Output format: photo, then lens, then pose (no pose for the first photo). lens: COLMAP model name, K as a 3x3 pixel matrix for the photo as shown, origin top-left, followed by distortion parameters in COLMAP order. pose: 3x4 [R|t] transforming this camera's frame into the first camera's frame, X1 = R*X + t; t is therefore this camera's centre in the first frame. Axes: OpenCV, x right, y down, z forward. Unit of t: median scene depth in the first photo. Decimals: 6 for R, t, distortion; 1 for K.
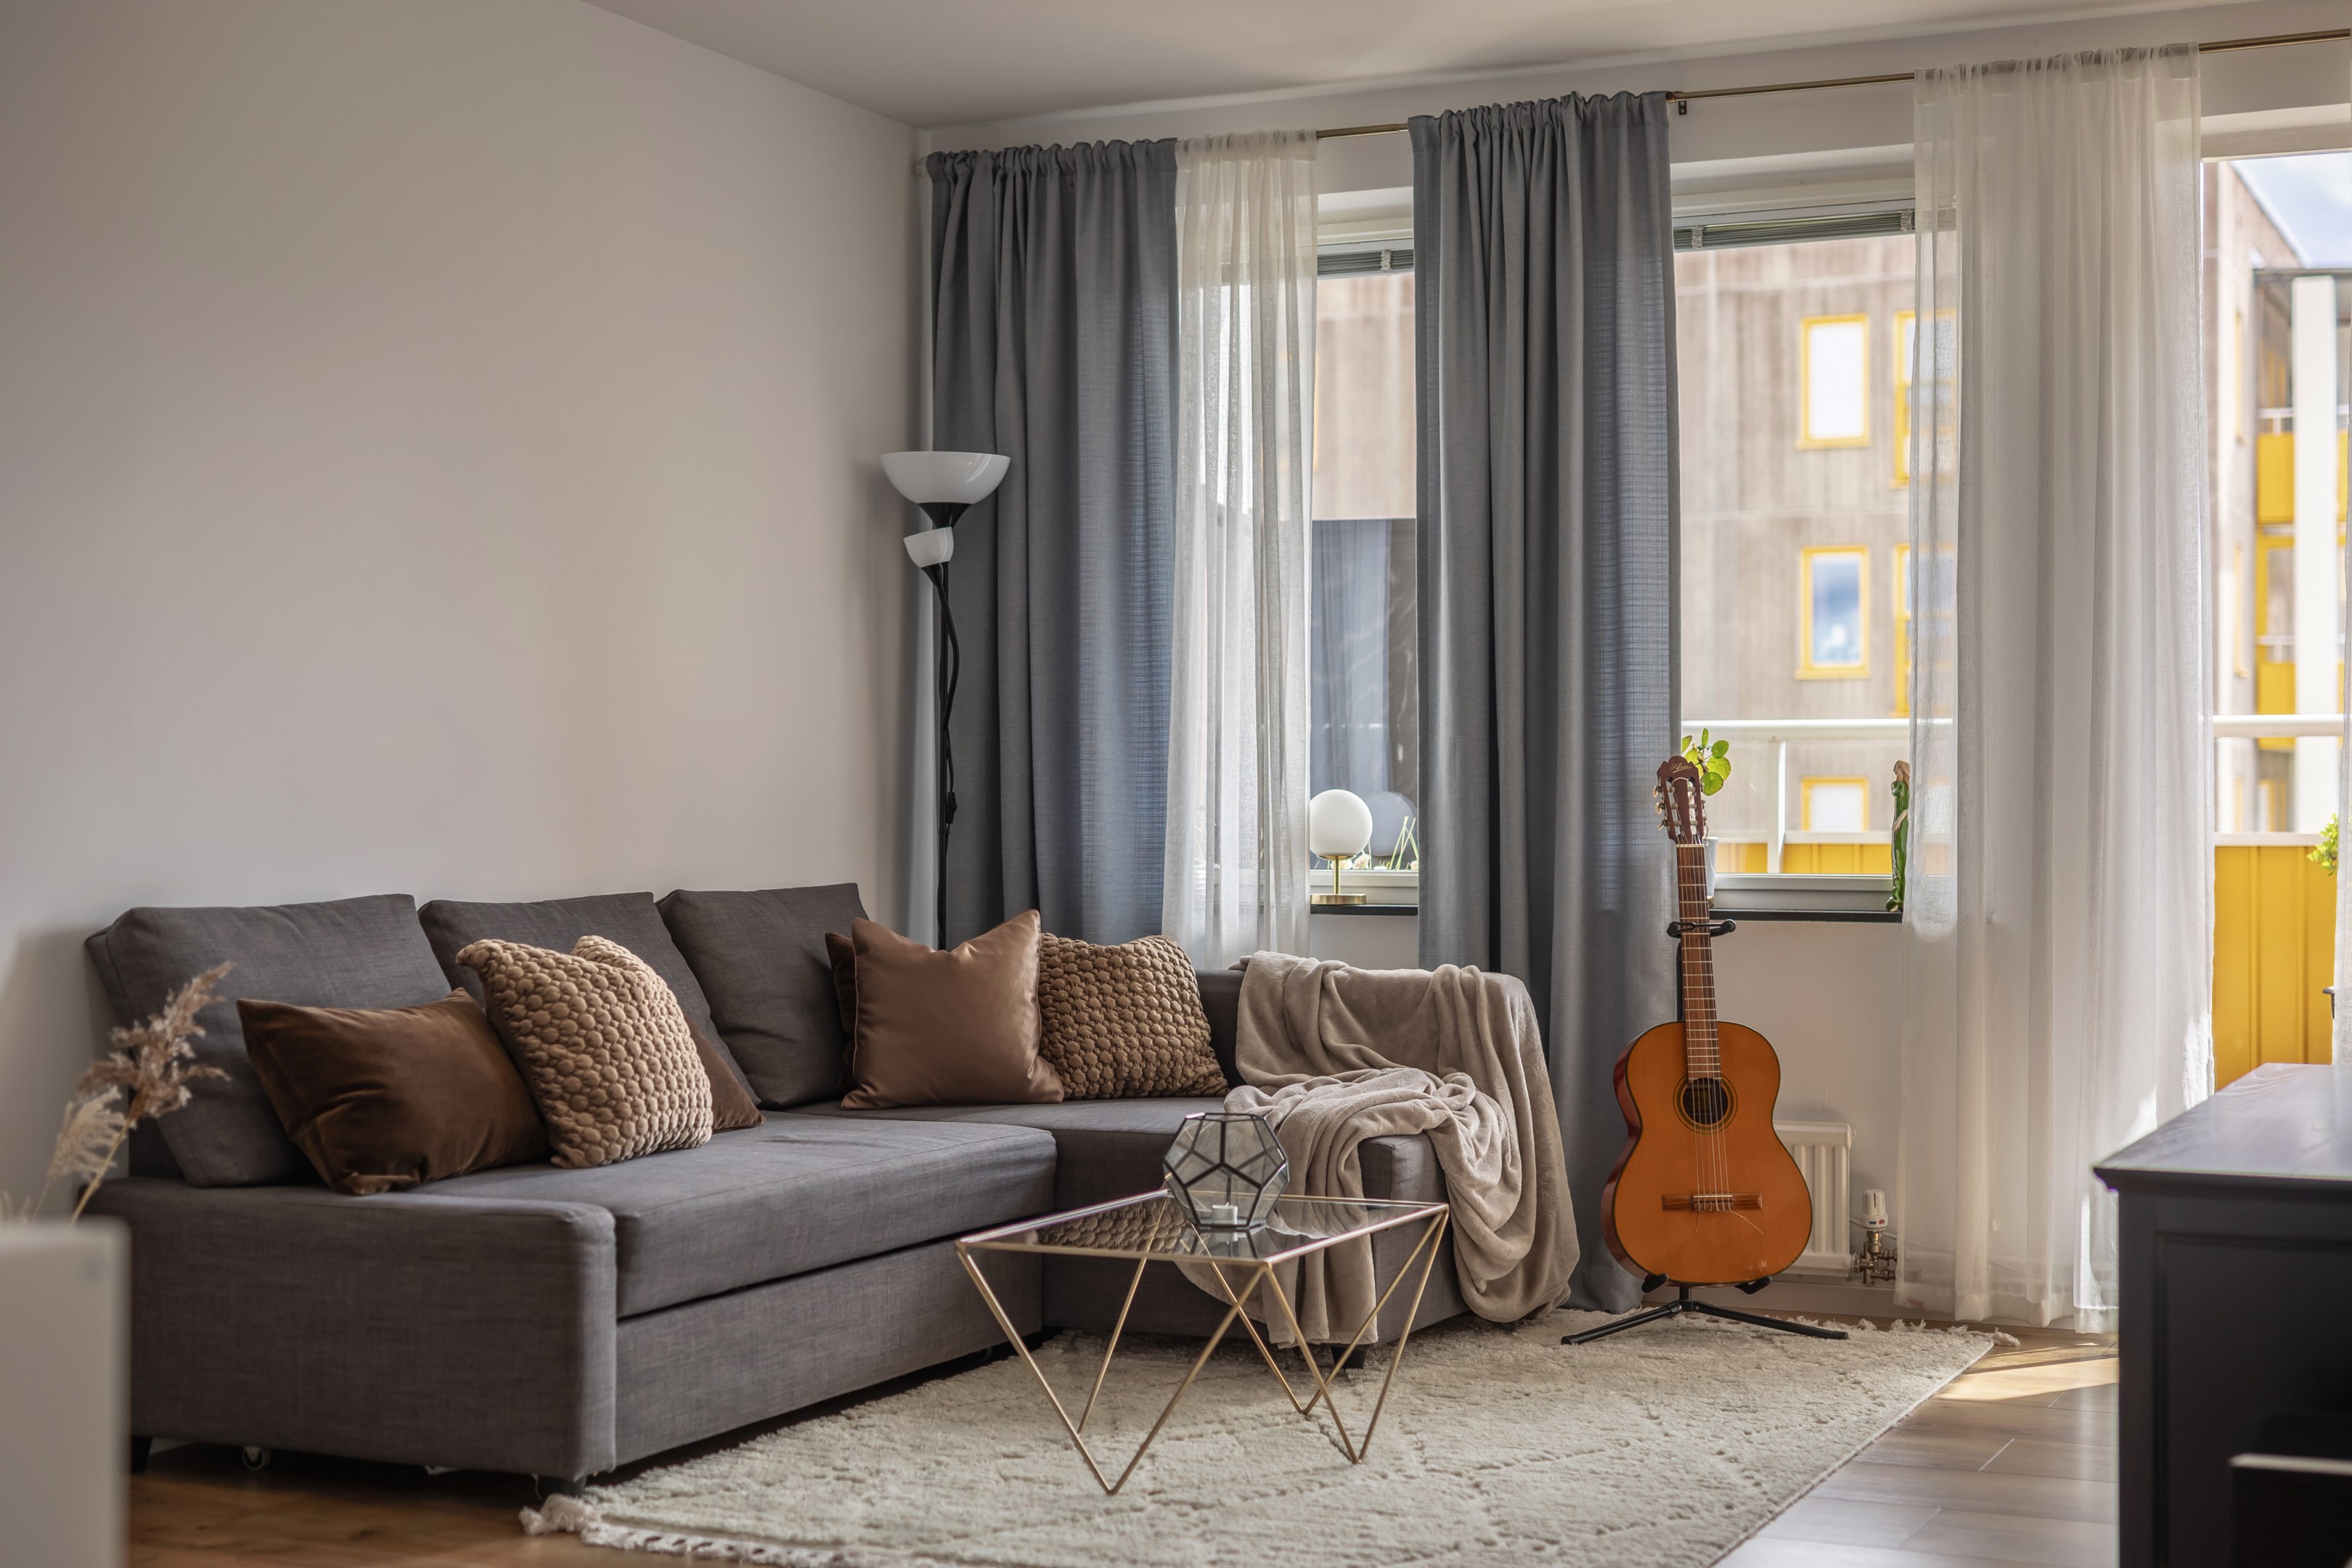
lens RADIAL K [[3315.6, 0, 1178.1], [0, 3315.6, 790.2], [0, 0, 1]] dist [0.001865, 0.000000]
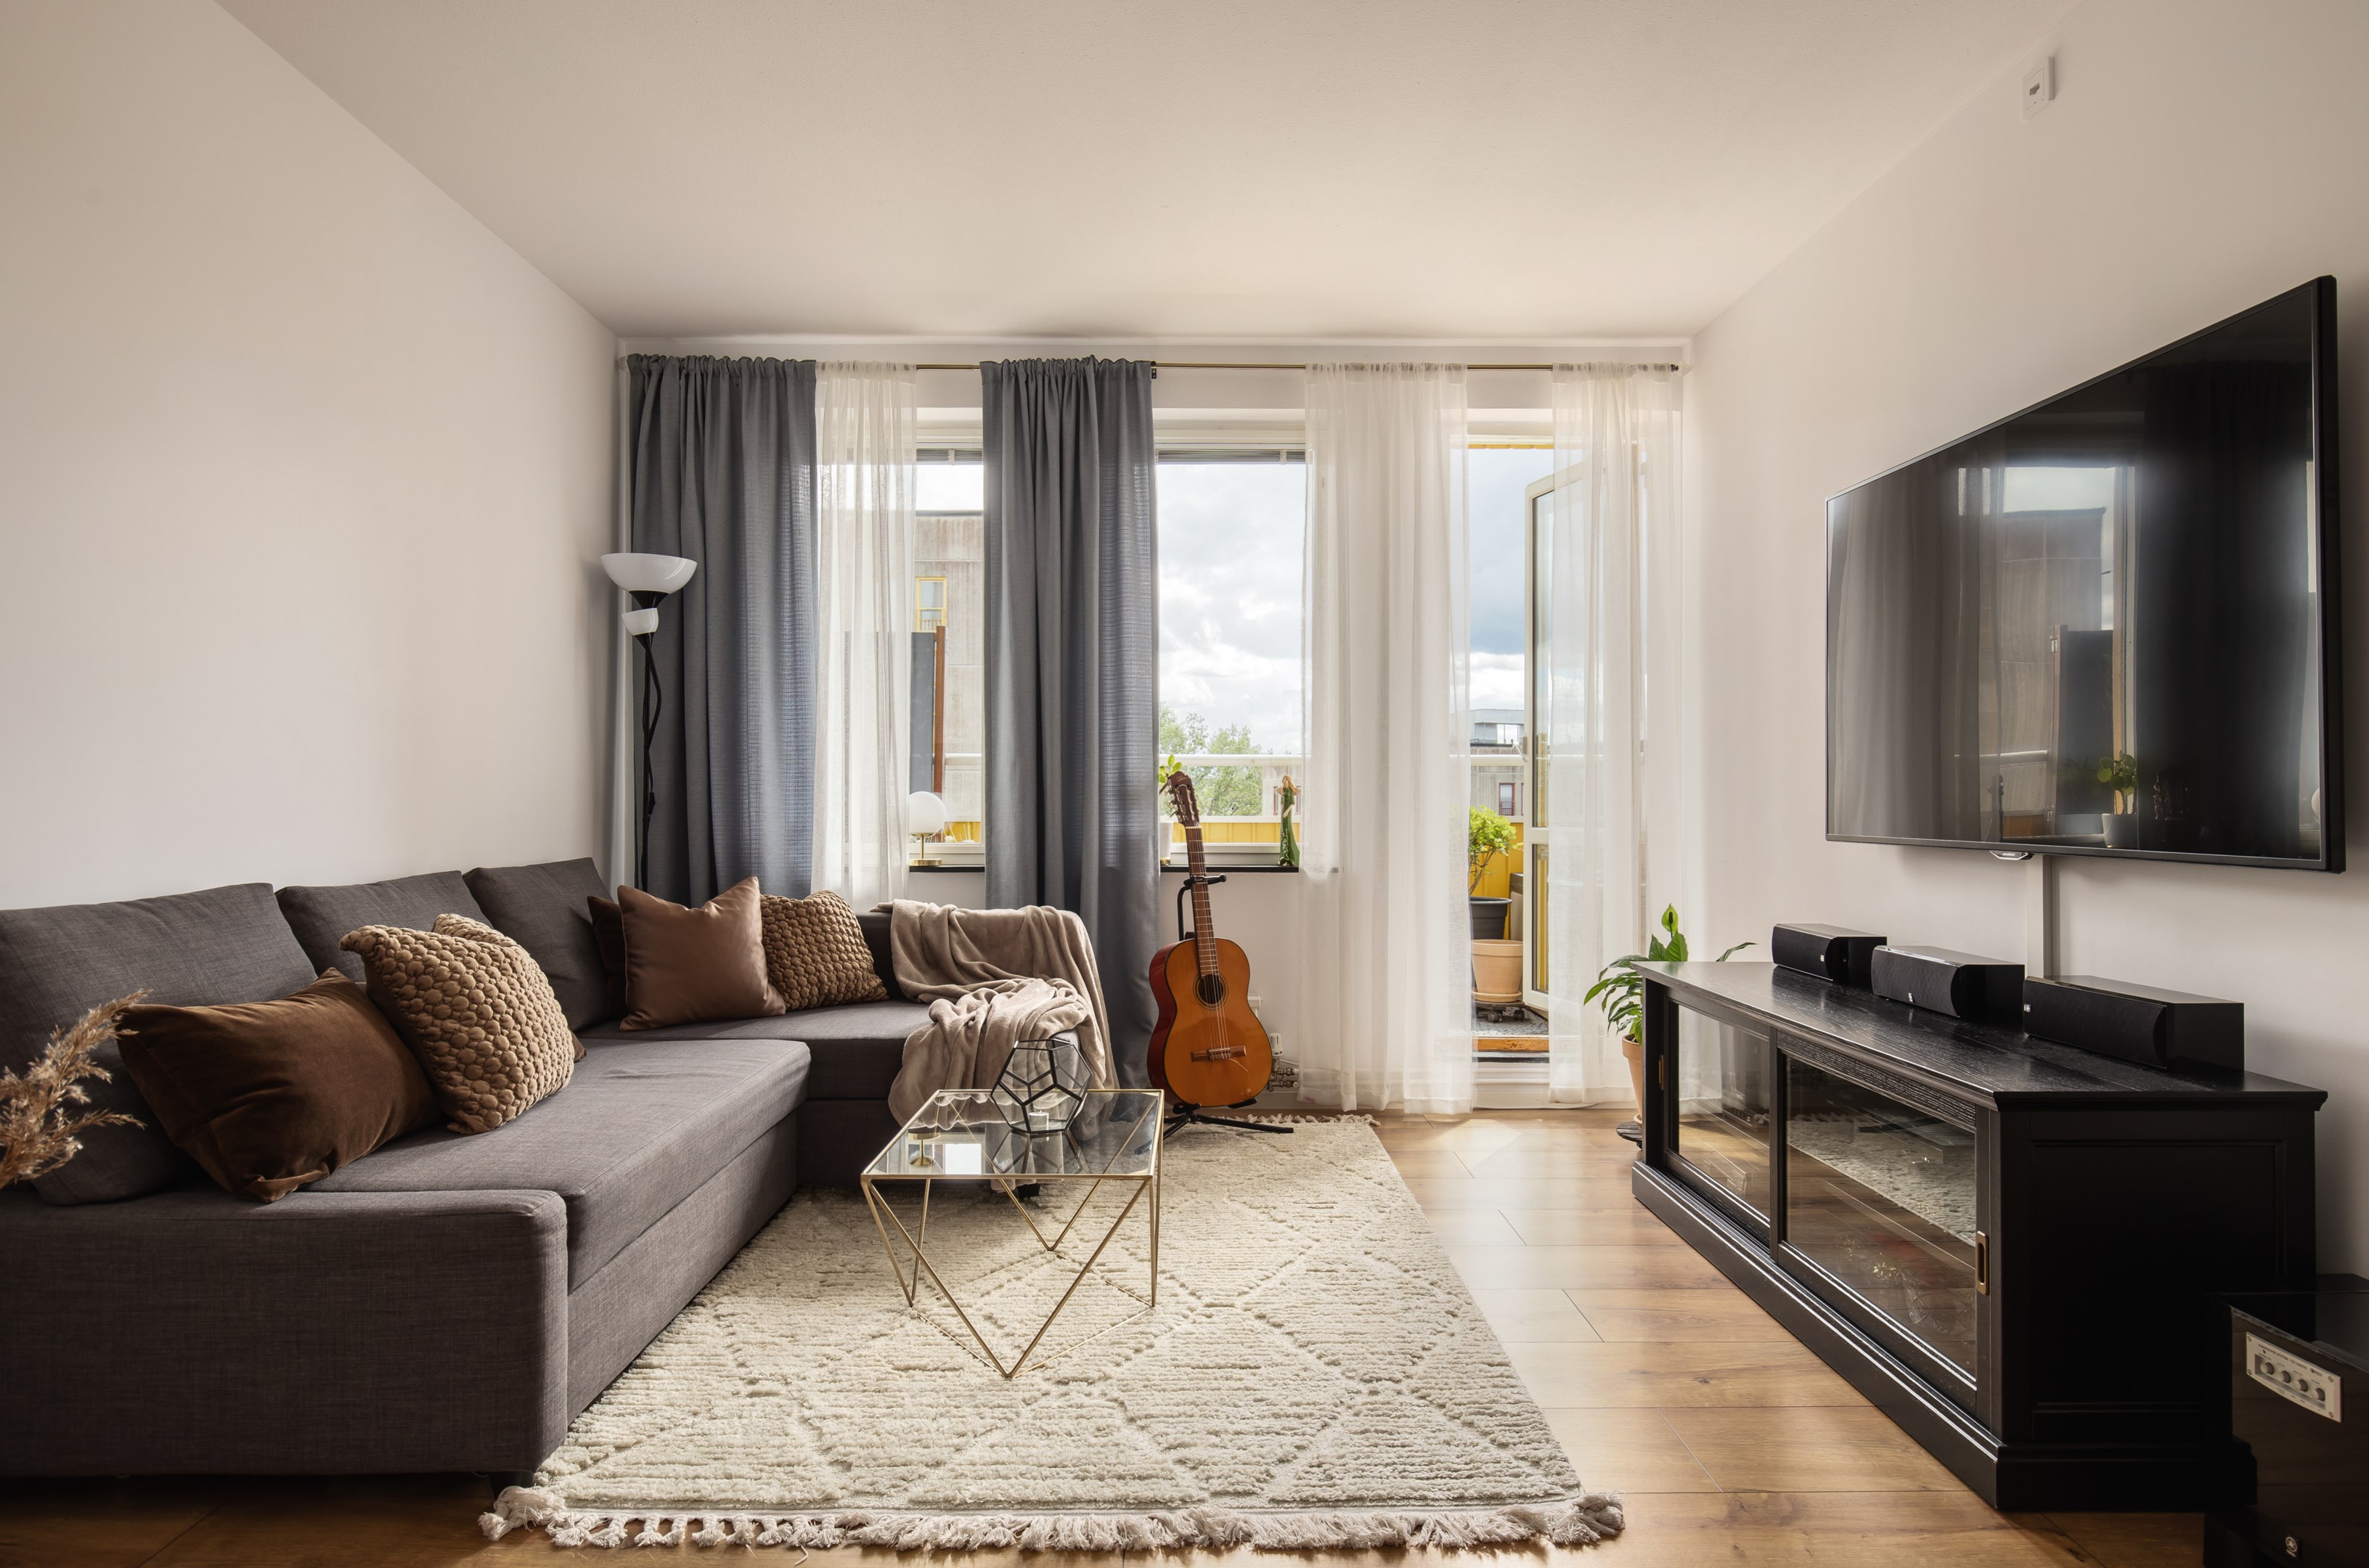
lens RADIAL K [[1416.9, 0, 1194.1], [0, 1416.9, 785.9], [0, 0, 1]] dist [-0.003640, -0.000556]
pose [[0.900850, 0.005603, 0.434093, -0.140567], [-0.003497, 0.999978, -0.005650, 0.000435], [-0.434115, 0.003572, 0.900850, 0.388345]]
